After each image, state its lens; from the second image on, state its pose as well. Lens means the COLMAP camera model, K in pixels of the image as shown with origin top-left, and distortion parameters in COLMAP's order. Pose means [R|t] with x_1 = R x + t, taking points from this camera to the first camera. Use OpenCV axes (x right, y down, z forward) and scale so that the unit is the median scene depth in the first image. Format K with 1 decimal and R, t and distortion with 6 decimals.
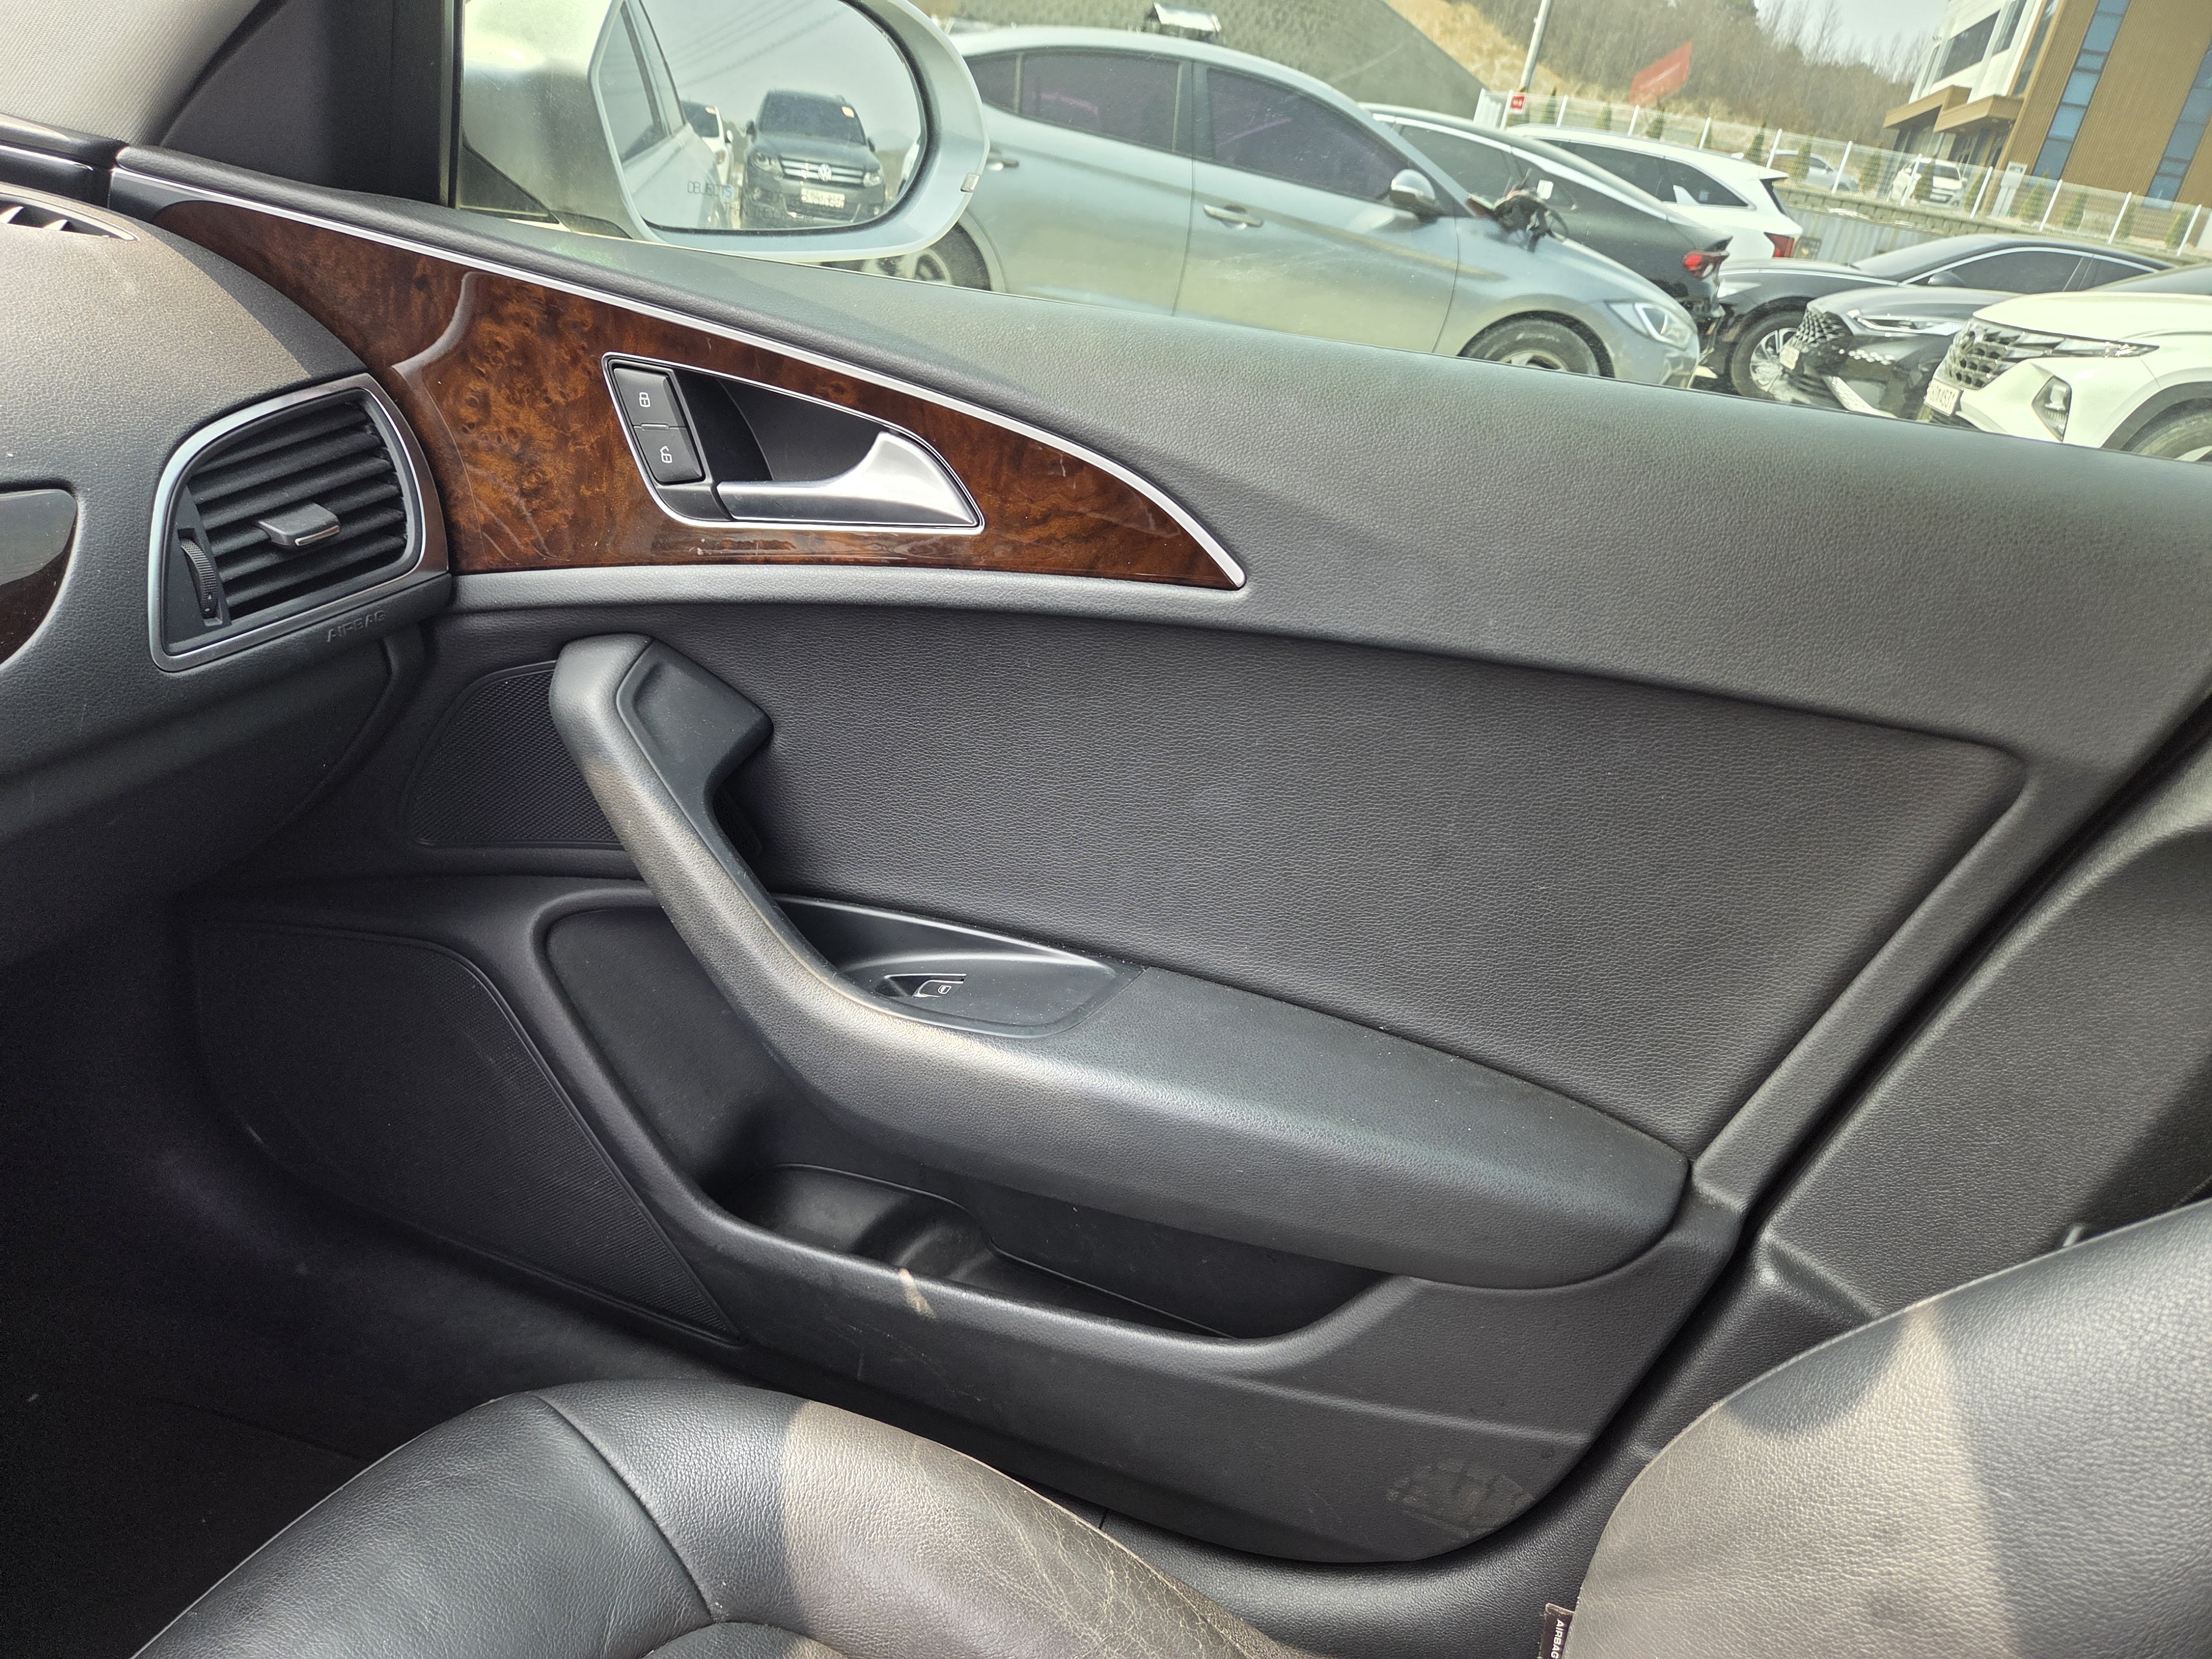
lens RADIAL K [[1523.6, 0, 1084.9], [0, 1523.6, 846.9], [0, 0, 1]] dist [0.055171, -0.046756]
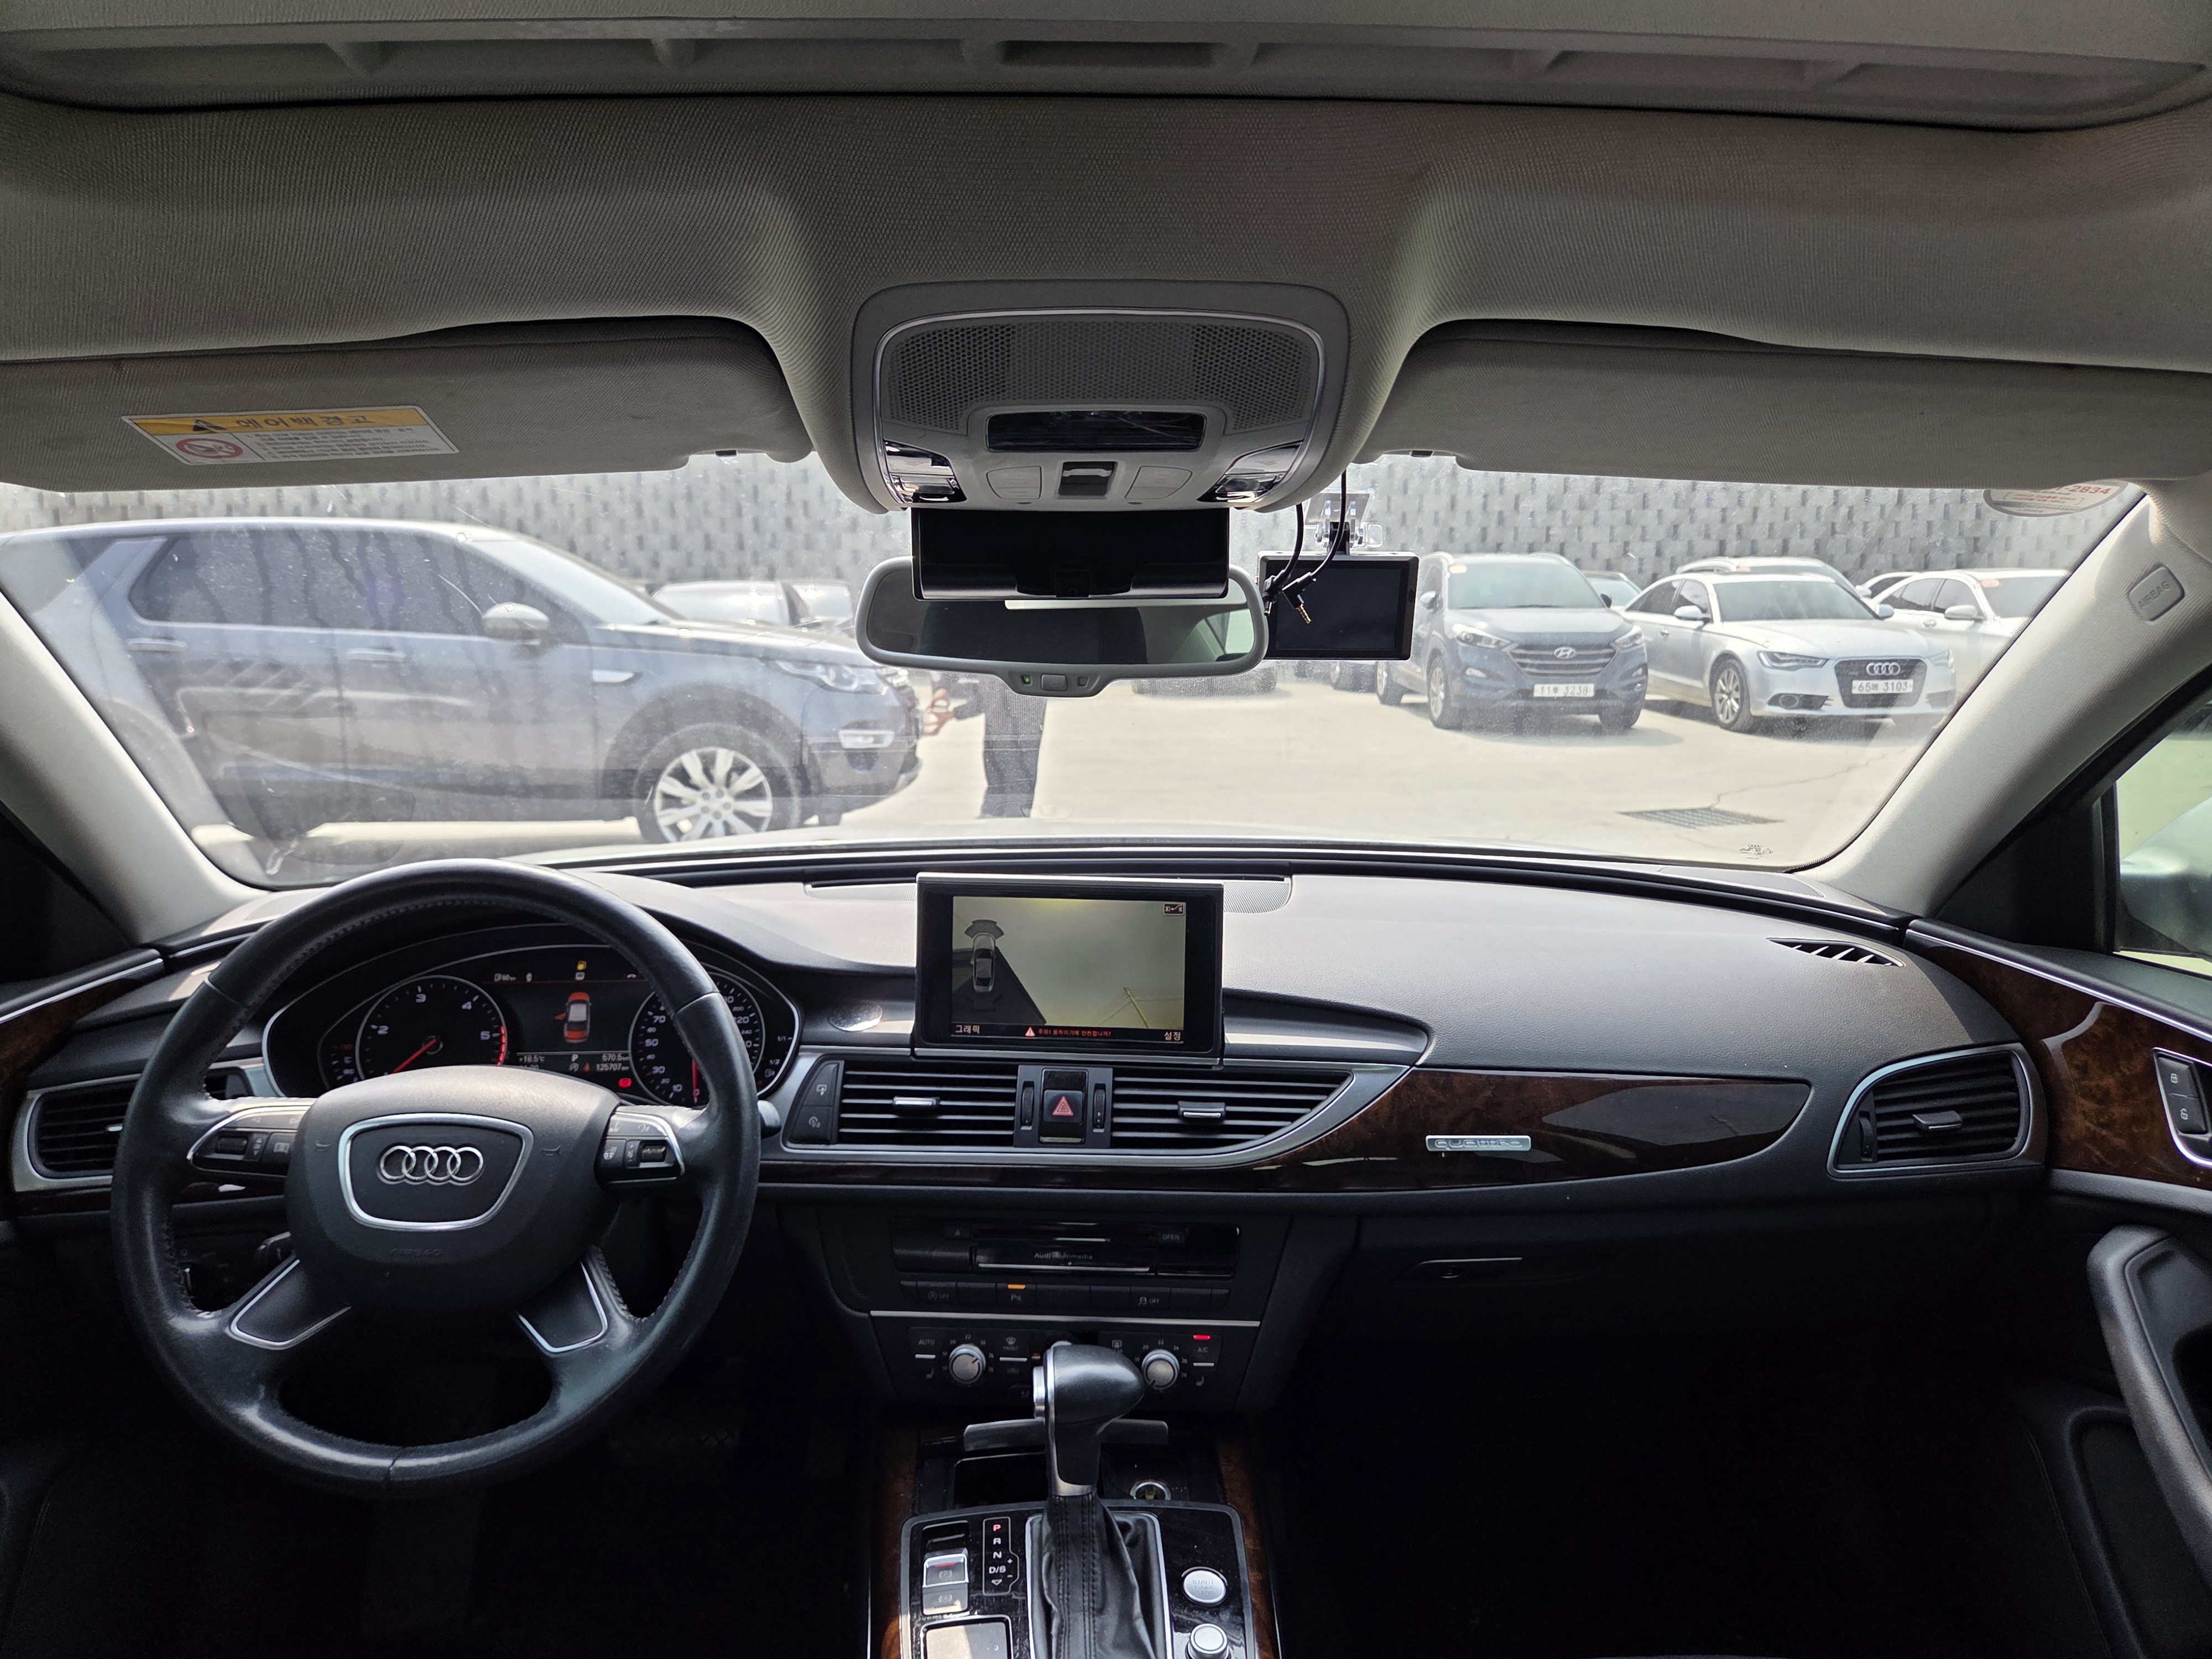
lens RADIAL K [[1488.9, 0, 1084.3], [0, 1488.9, 851.6], [0, 0, 1]] dist [0.050116, -0.040626]
pose [[0.376704, -0.009747, -0.926282, 0.495968], [-0.334484, 0.931050, -0.145827, 0.059906], [0.863837, 0.364761, 0.347470, -0.391498]]
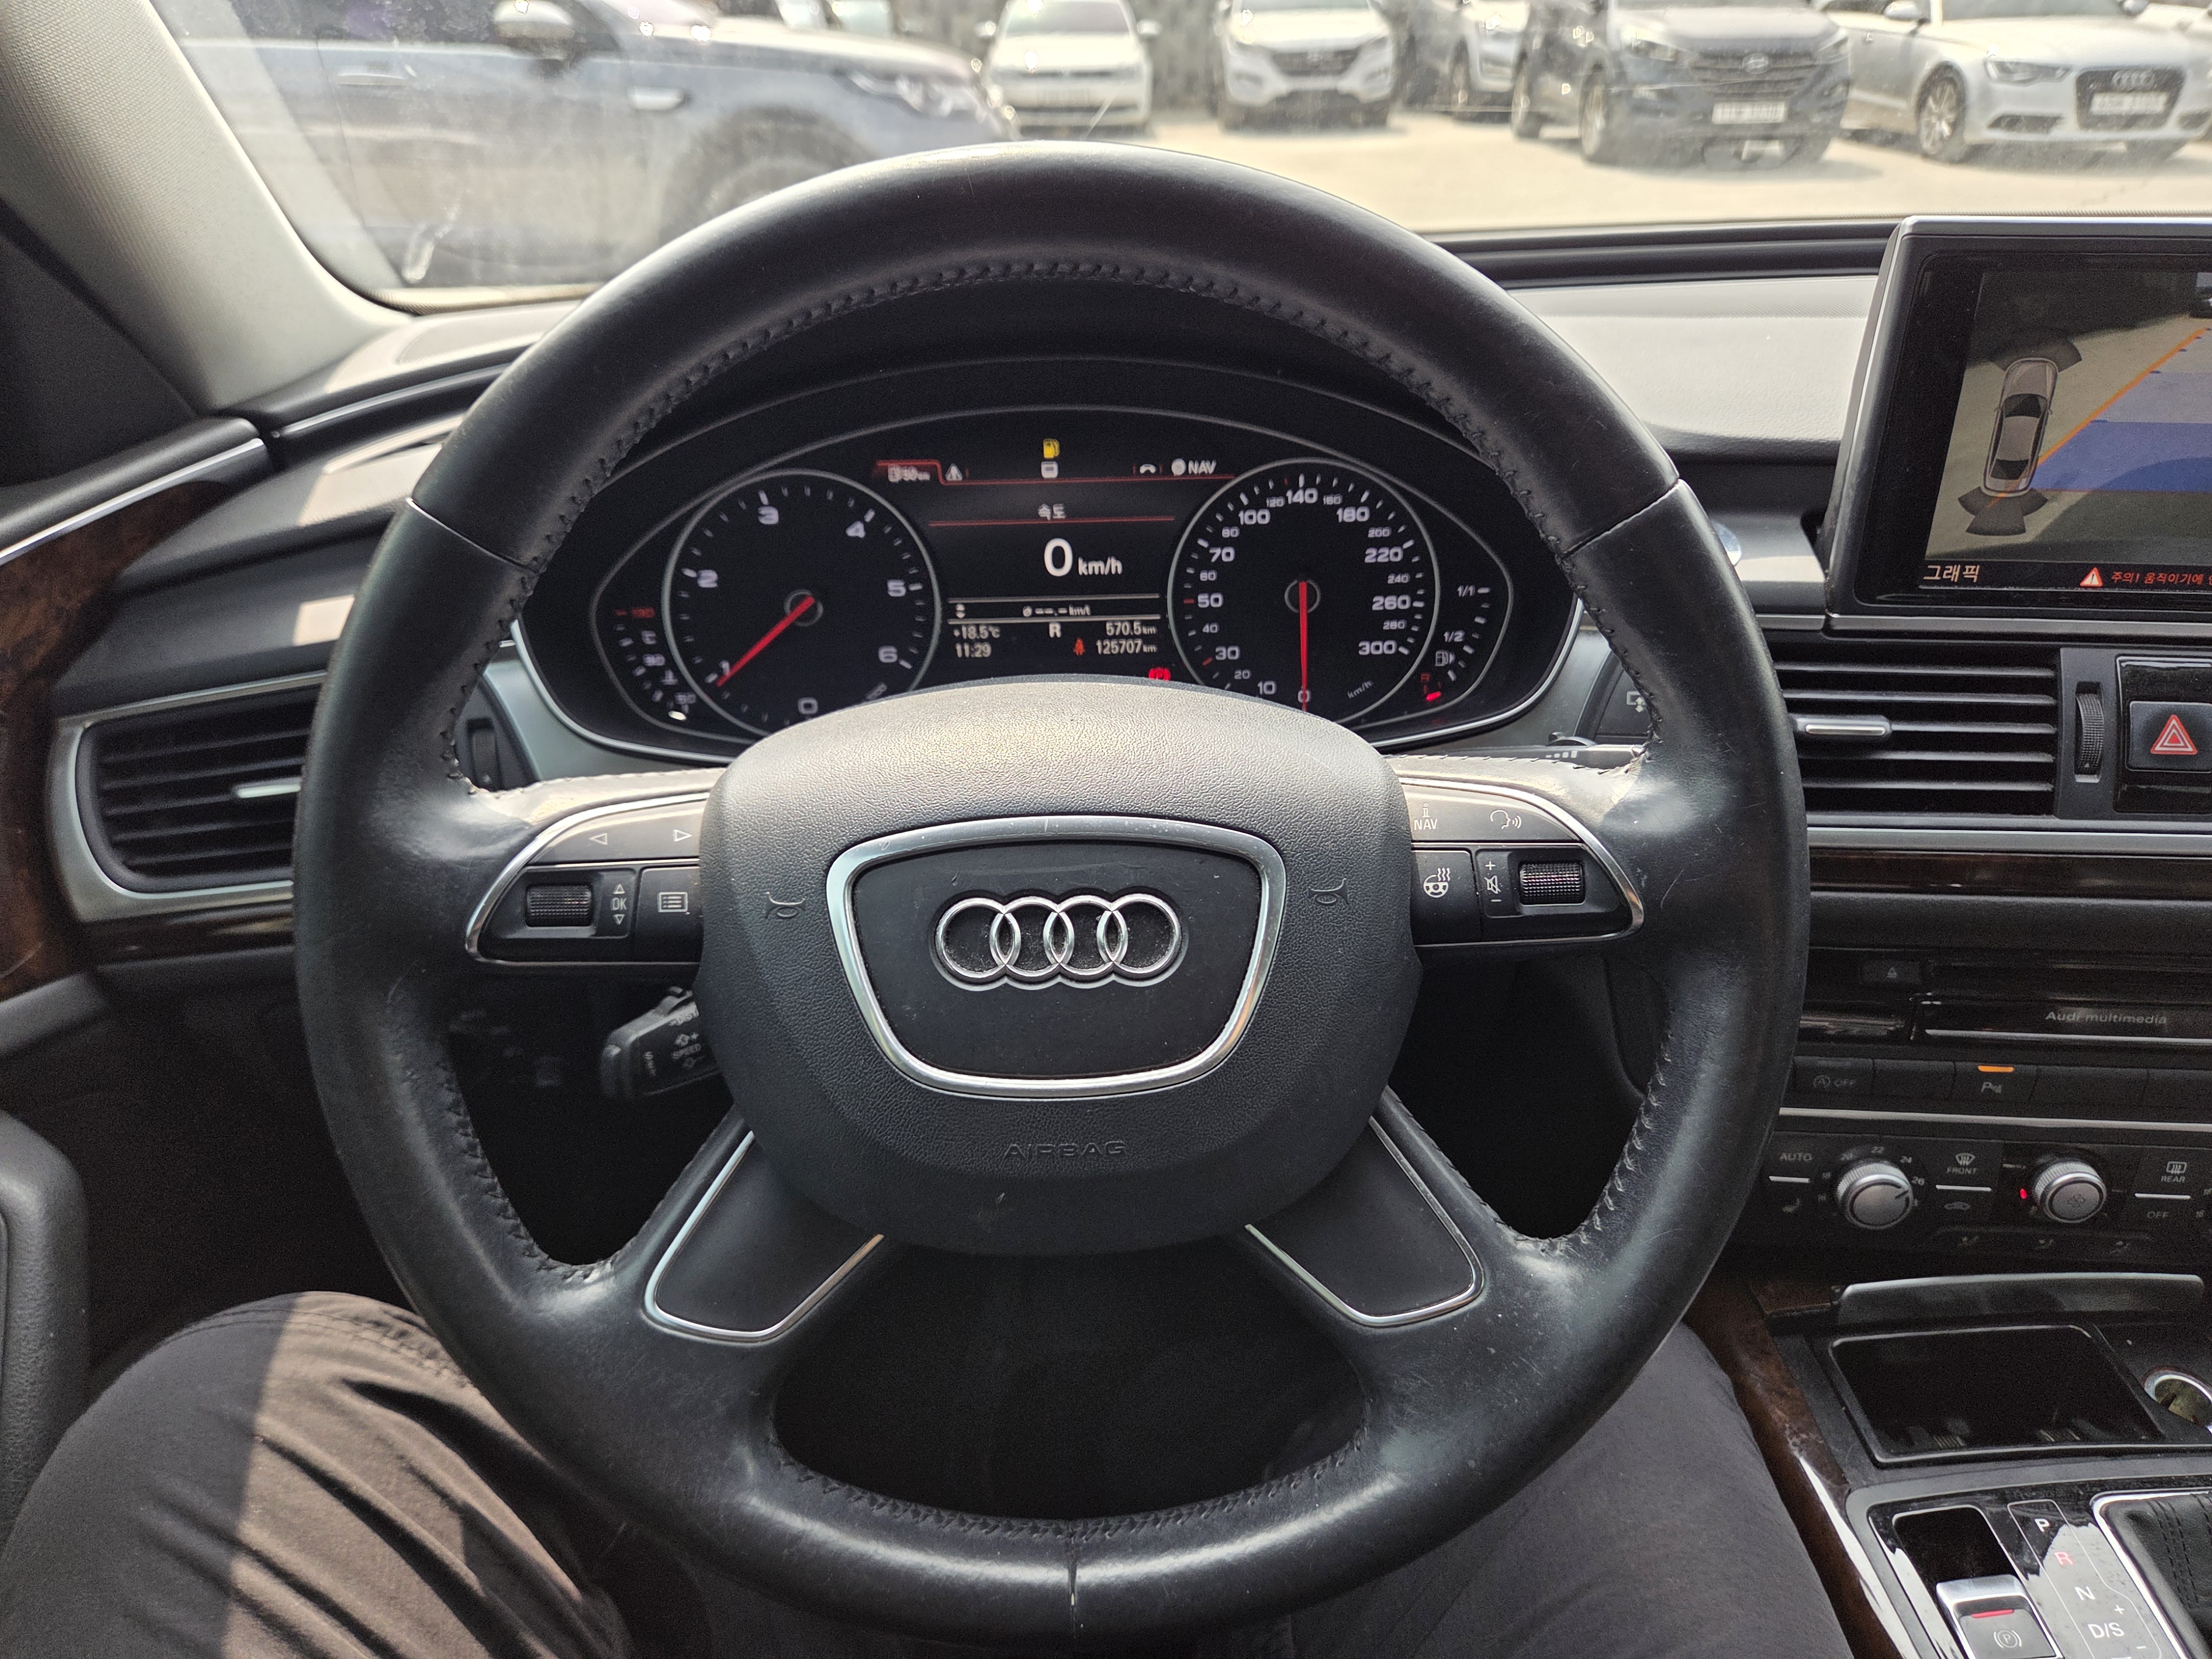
lens RADIAL K [[1516.1, 0, 1101.3], [0, 1516.1, 864.9], [0, 0, 1]] dist [0.055038, -0.053009]
pose [[0.355022, 0.293247, -0.887674, -0.190798], [-0.325877, 0.928791, 0.176496, 0.152242], [0.876221, 0.226613, 0.425304, -0.507471]]
